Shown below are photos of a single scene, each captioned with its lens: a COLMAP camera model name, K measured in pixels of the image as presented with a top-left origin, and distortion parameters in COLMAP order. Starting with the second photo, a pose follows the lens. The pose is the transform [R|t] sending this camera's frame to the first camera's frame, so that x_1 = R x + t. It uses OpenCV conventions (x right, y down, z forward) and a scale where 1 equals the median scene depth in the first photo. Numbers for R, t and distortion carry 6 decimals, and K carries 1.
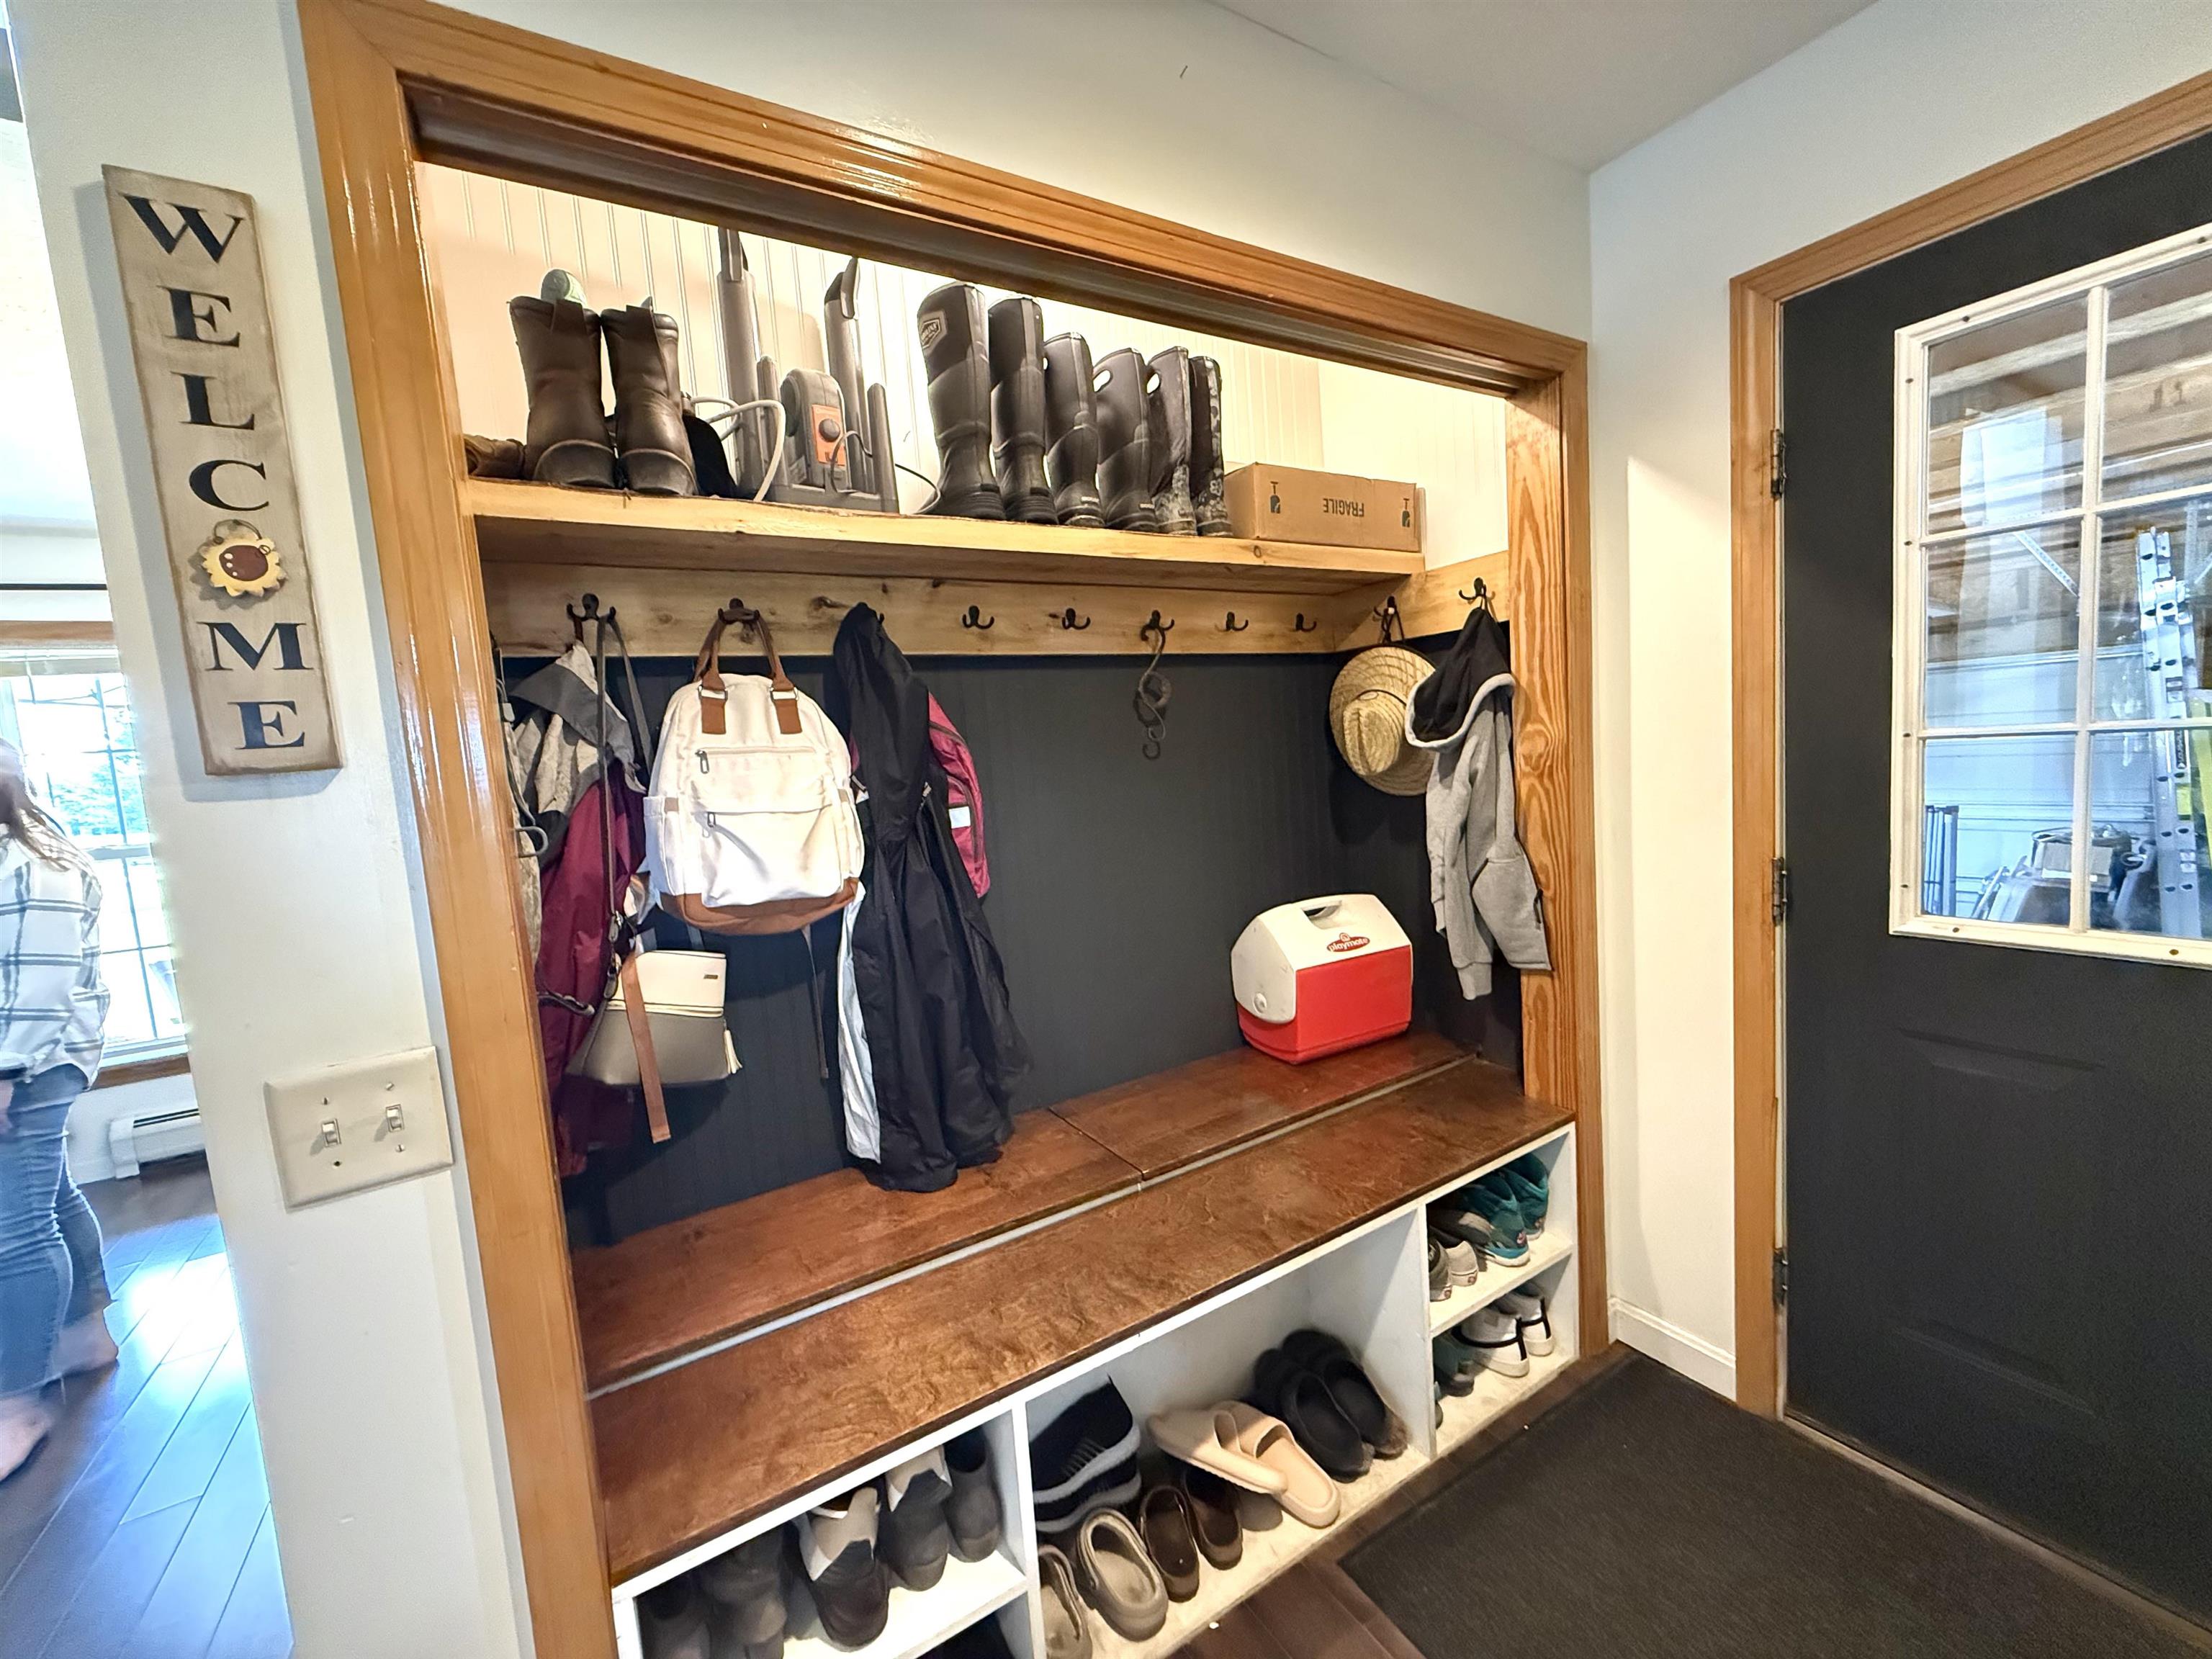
lens RADIAL K [[880.7, 0, 1104.8], [0, 880.7, 825.5], [0, 0, 1]] dist [-0.000982, 0.000419]
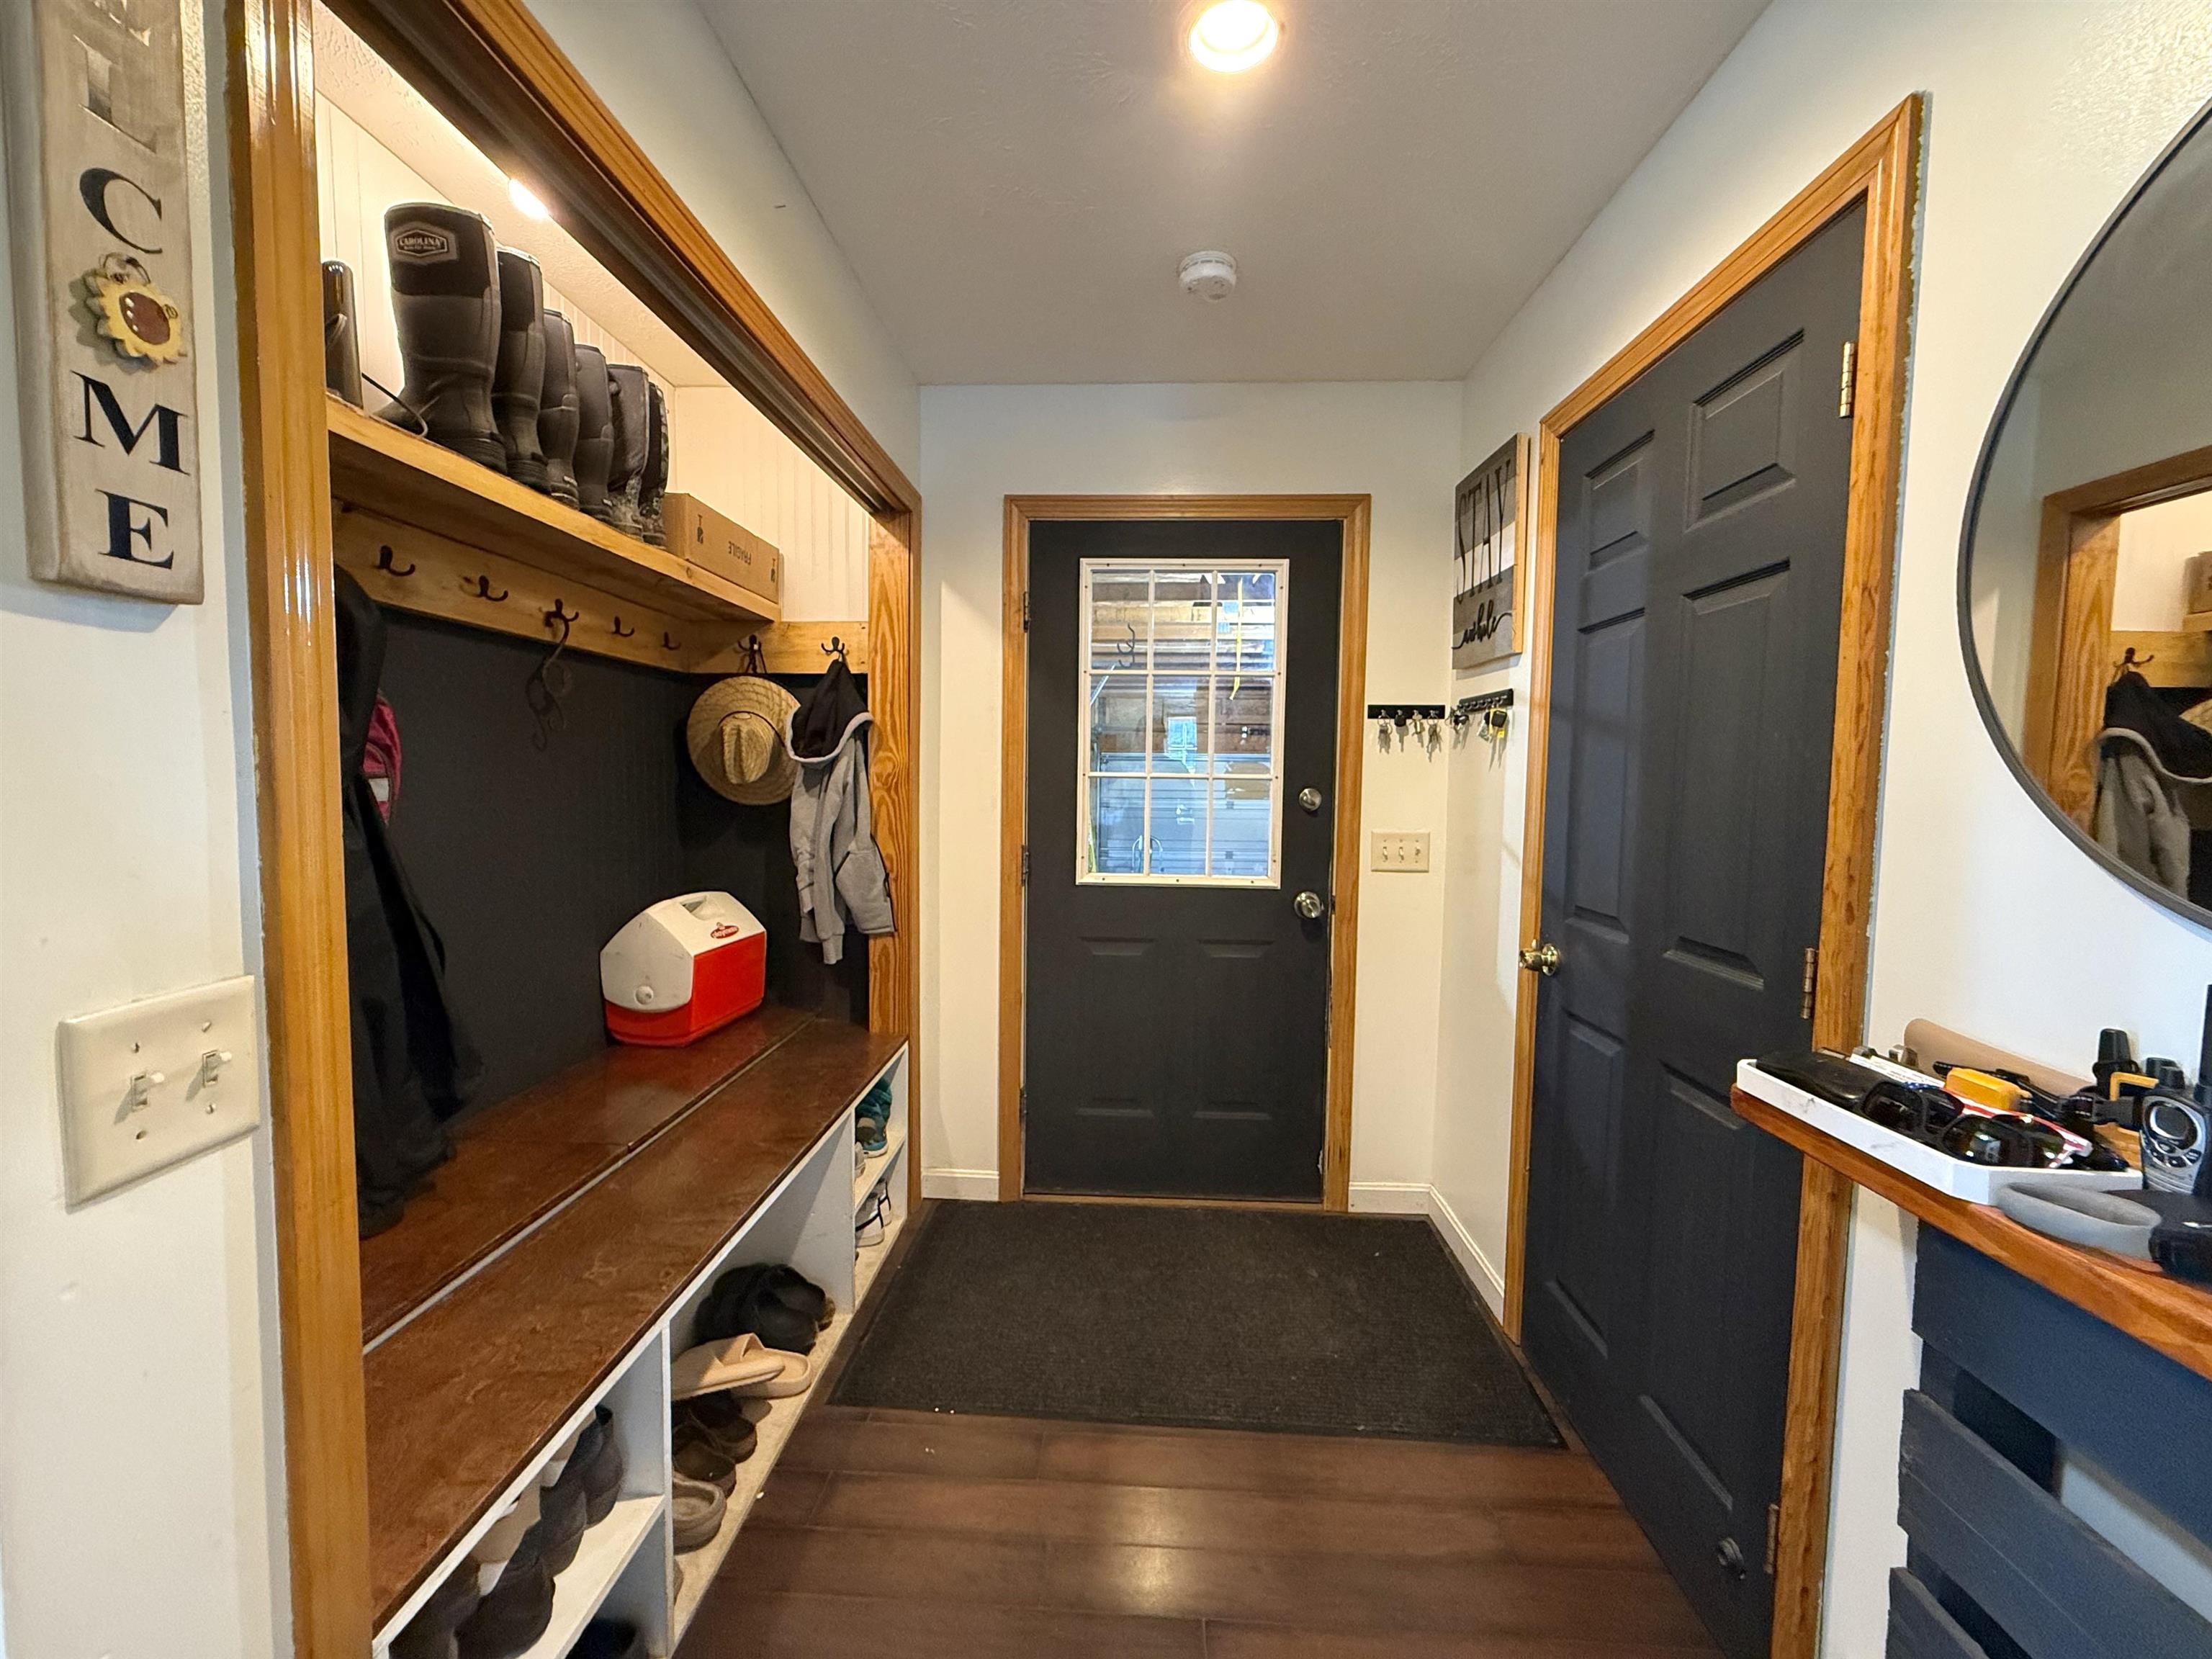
lens RADIAL K [[880.7, 0, 1104.8], [0, 880.7, 825.5], [0, 0, 1]] dist [-0.000982, 0.000419]
pose [[0.554090, 0.033411, 0.831786, -0.465997], [0.020631, 0.998336, -0.053845, 0.081549], [-0.832201, 0.046996, 0.552479, -0.038272]]
